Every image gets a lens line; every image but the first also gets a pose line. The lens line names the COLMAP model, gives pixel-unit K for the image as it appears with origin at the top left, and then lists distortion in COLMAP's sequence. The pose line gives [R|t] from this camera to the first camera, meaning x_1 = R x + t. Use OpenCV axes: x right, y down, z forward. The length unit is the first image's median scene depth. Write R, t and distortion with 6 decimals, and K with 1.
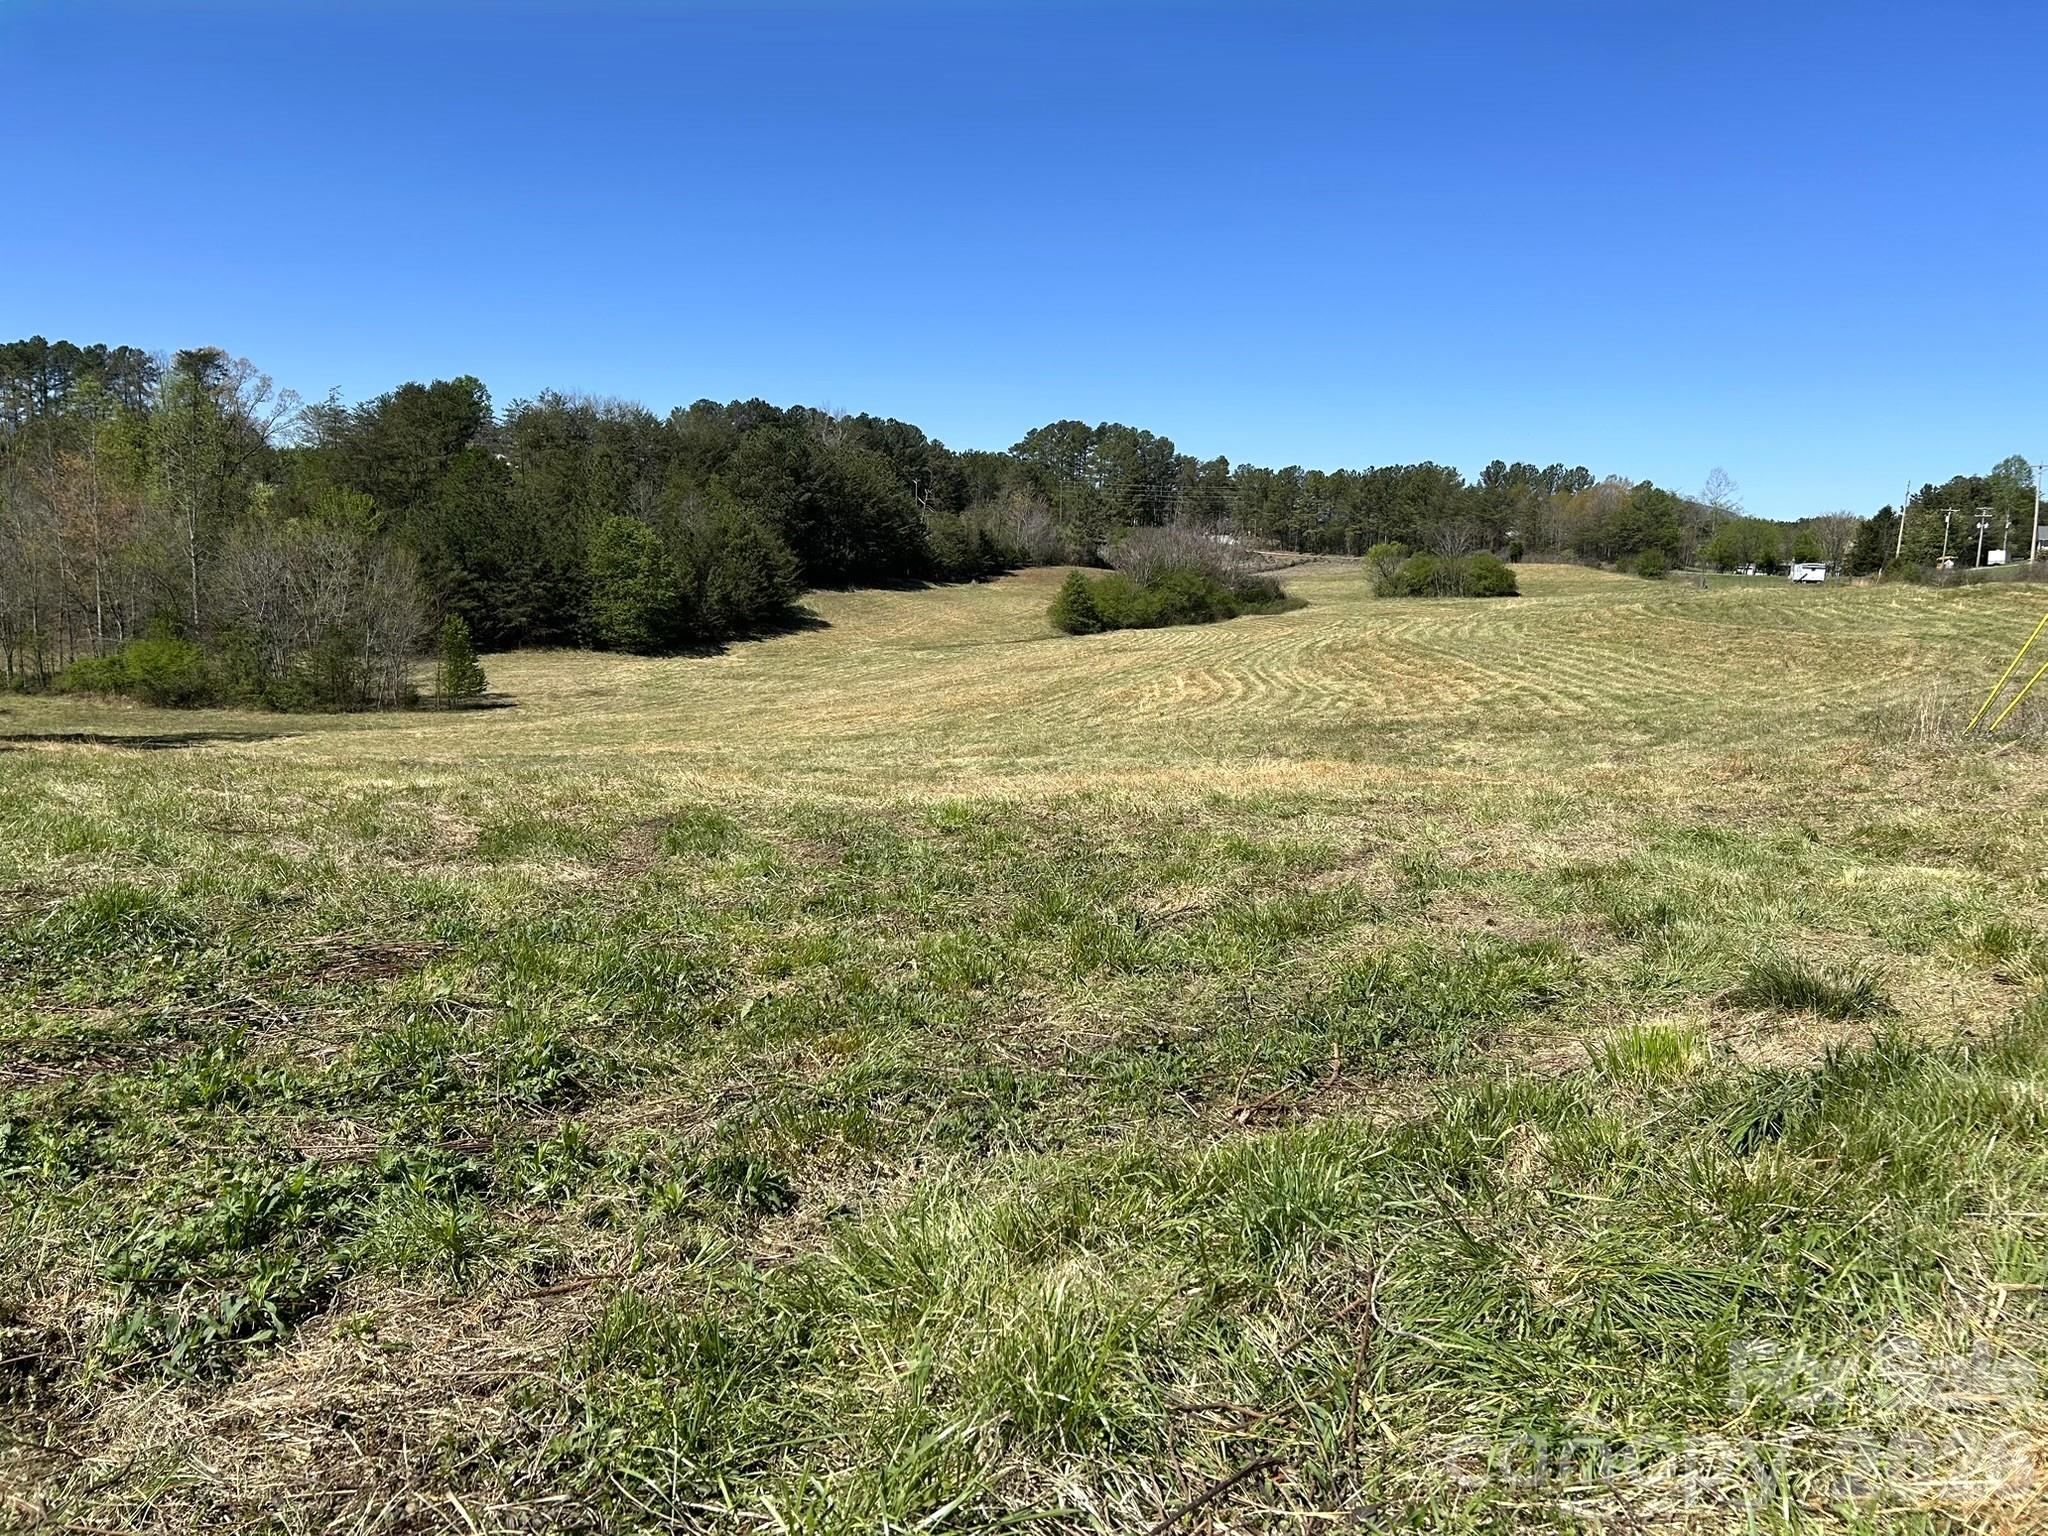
lens RADIAL K [[1521.8, 0, 1023.6], [0, 1521.8, 799.2], [0, 0, 1]] dist [0.105894, -0.140119]
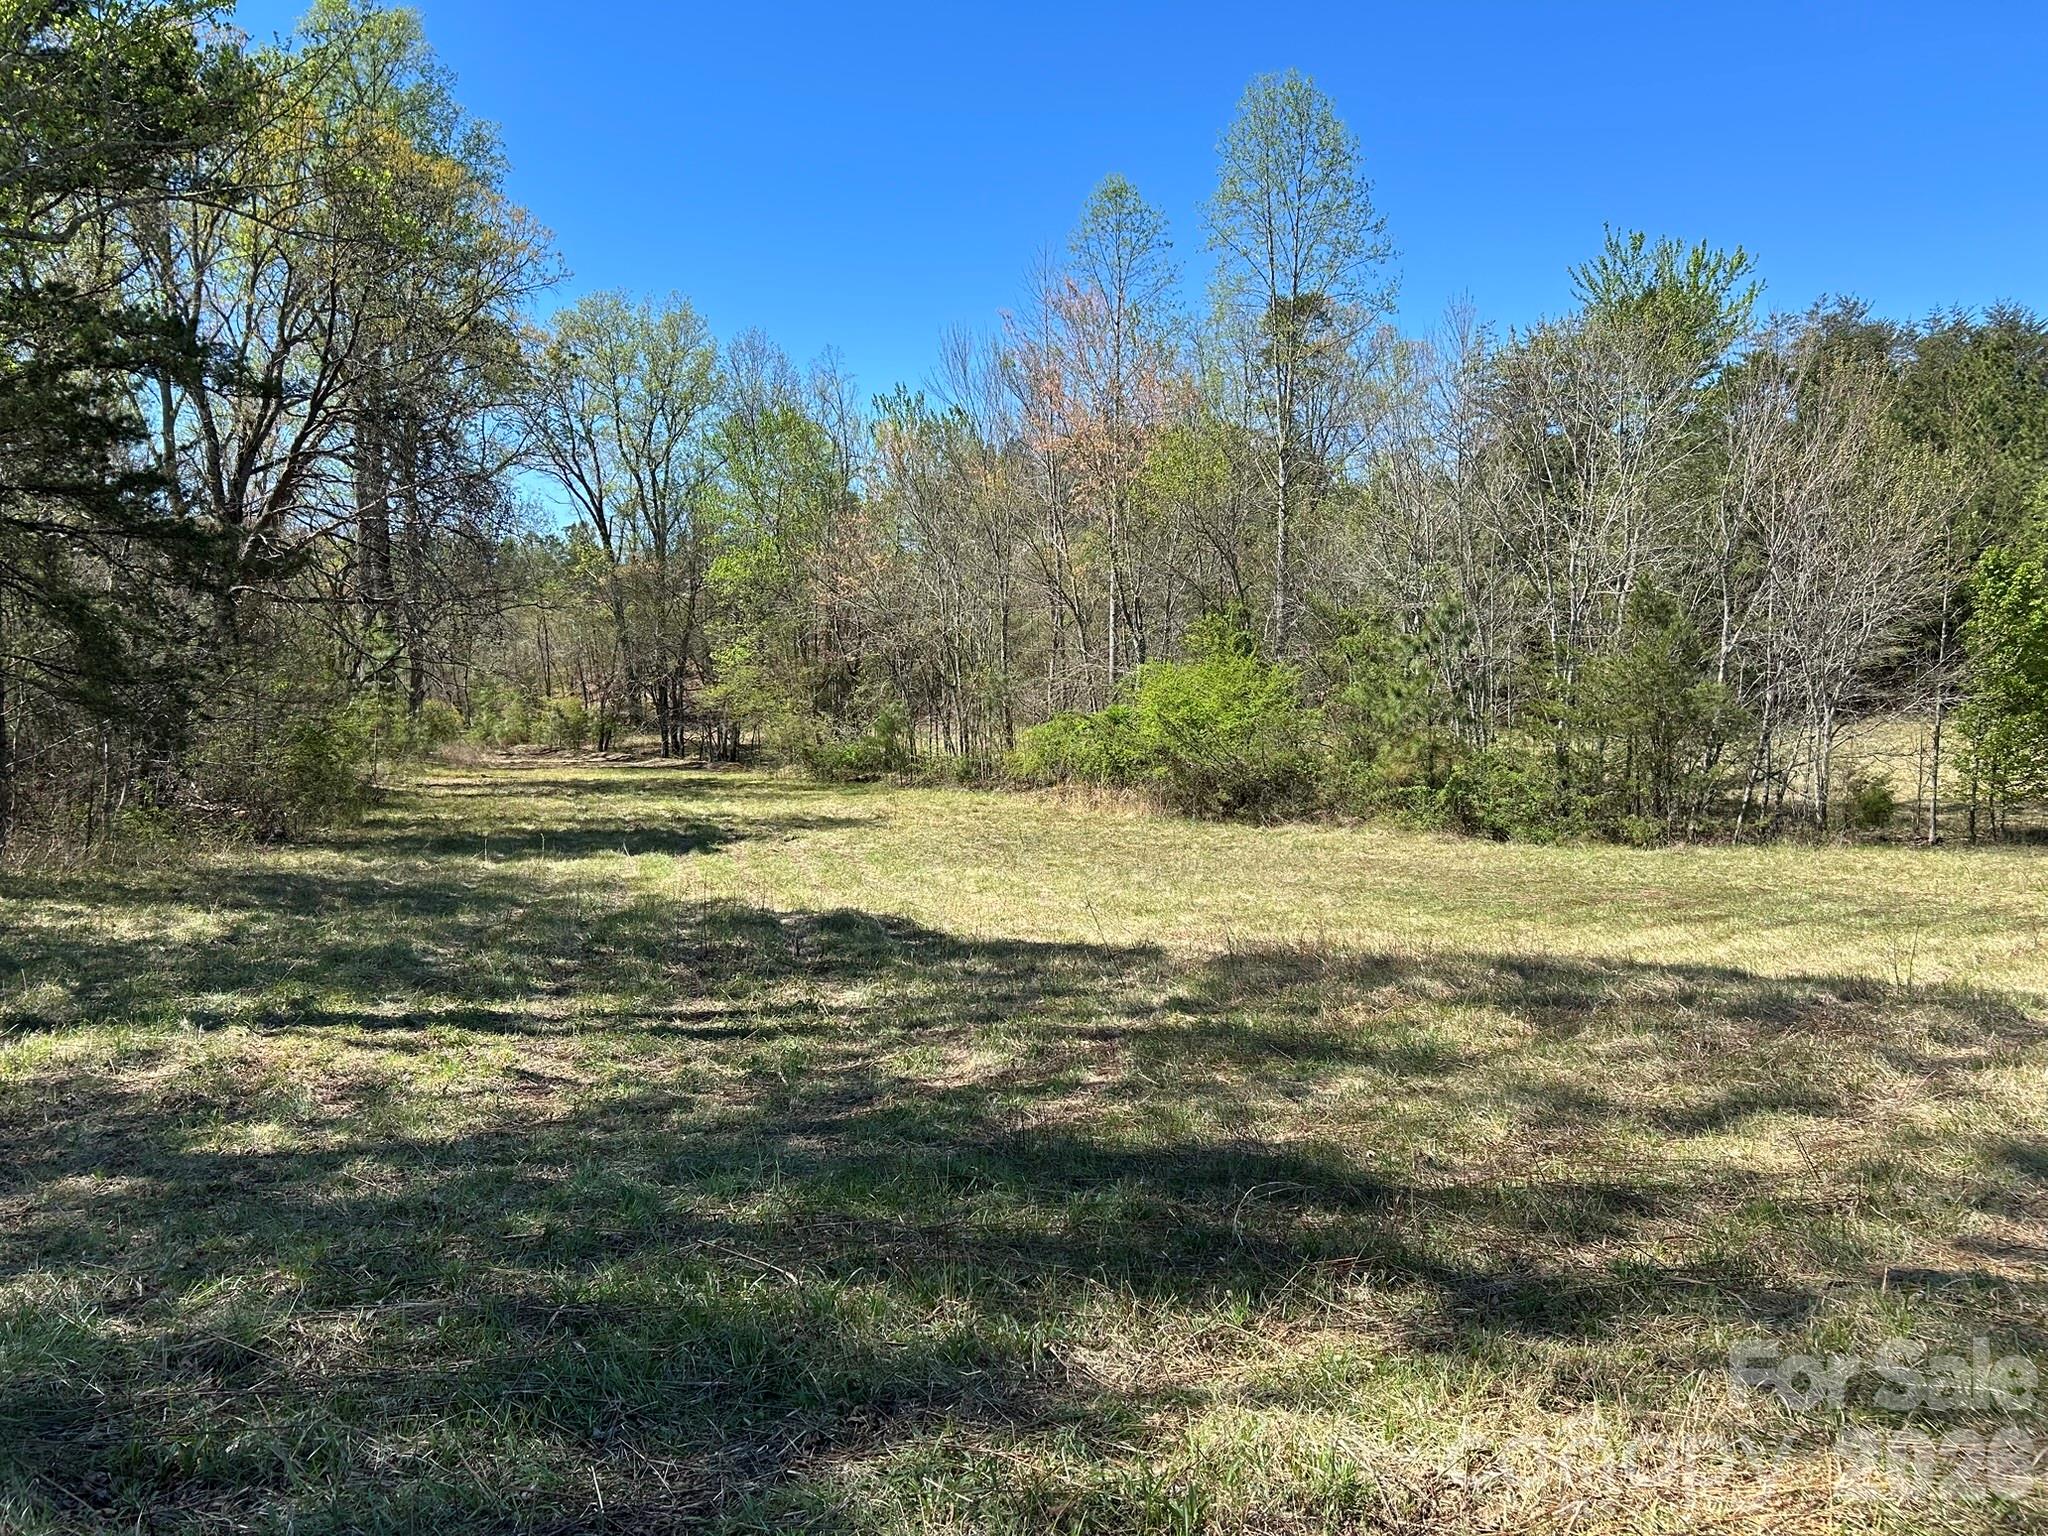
lens RADIAL K [[1549.5, 0, 1032.8], [0, 1549.5, 774.9], [0, 0, 1]] dist [0.113277, -0.154269]
pose [[0.804768, 0.001045, -0.593588, -0.190980], [-0.059145, 0.995163, -0.078436, -0.019776], [0.590635, 0.098231, 0.800937, 0.354452]]
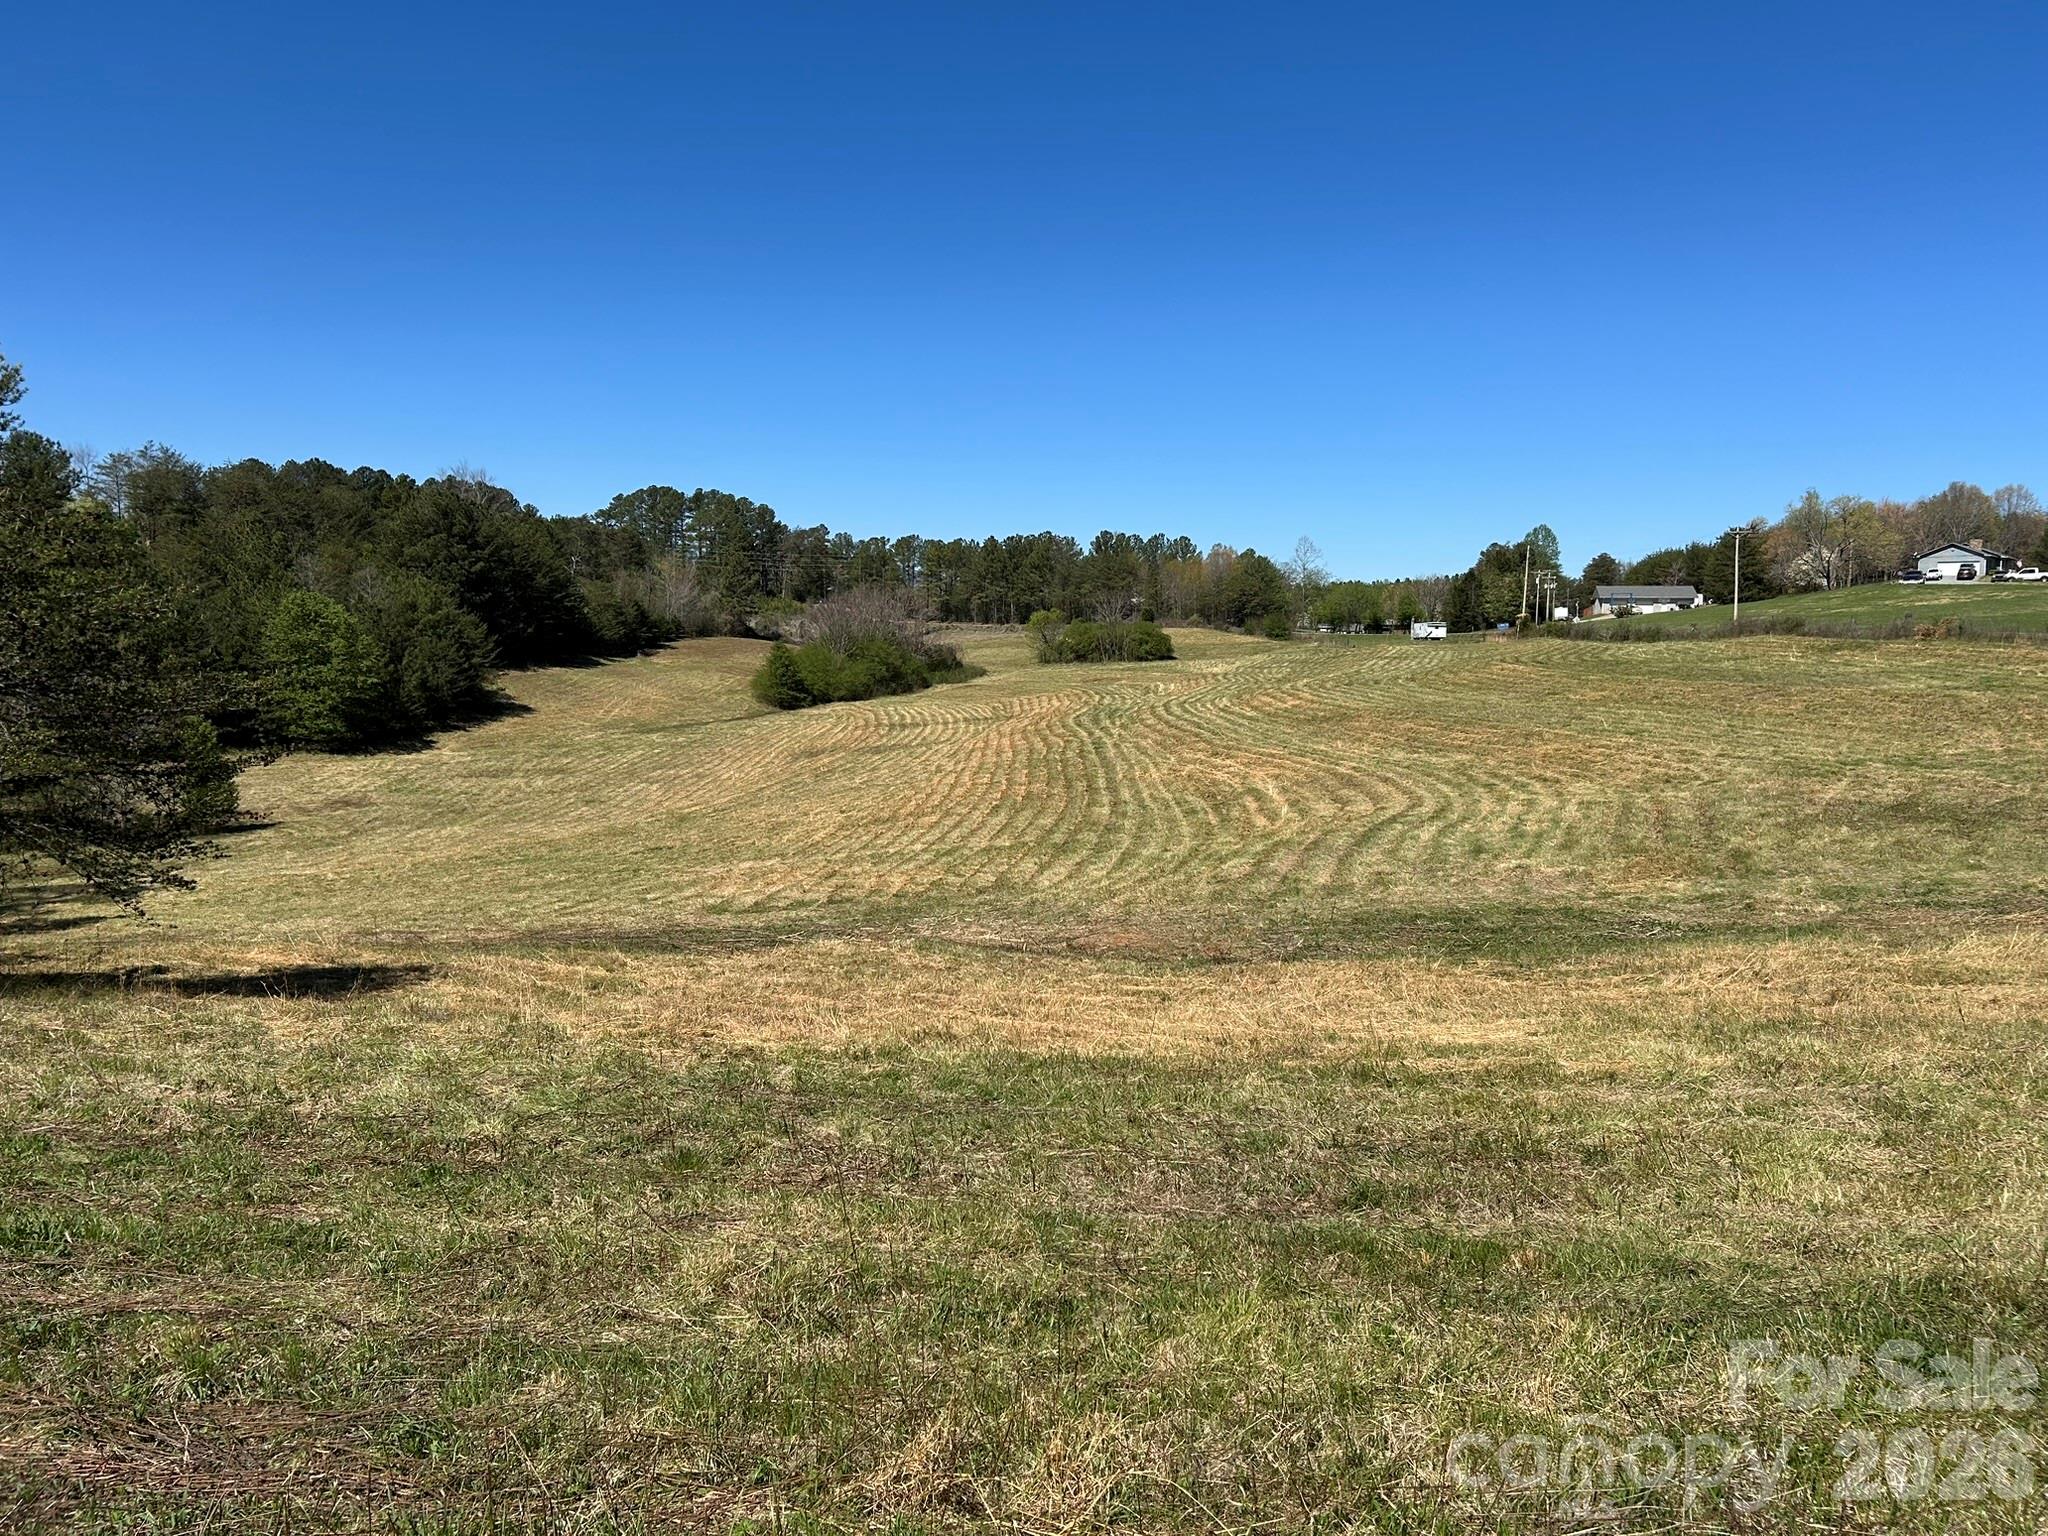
lens RADIAL K [[1538.3, 0, 1036.3], [0, 1538.3, 783.2], [0, 0, 1]] dist [0.035585, -0.032619]
pose [[0.950136, -0.050430, 0.307732, -0.116405], [0.067086, 0.996786, -0.043780, -0.011808], [-0.304535, 0.062242, 0.950465, 0.060621]]
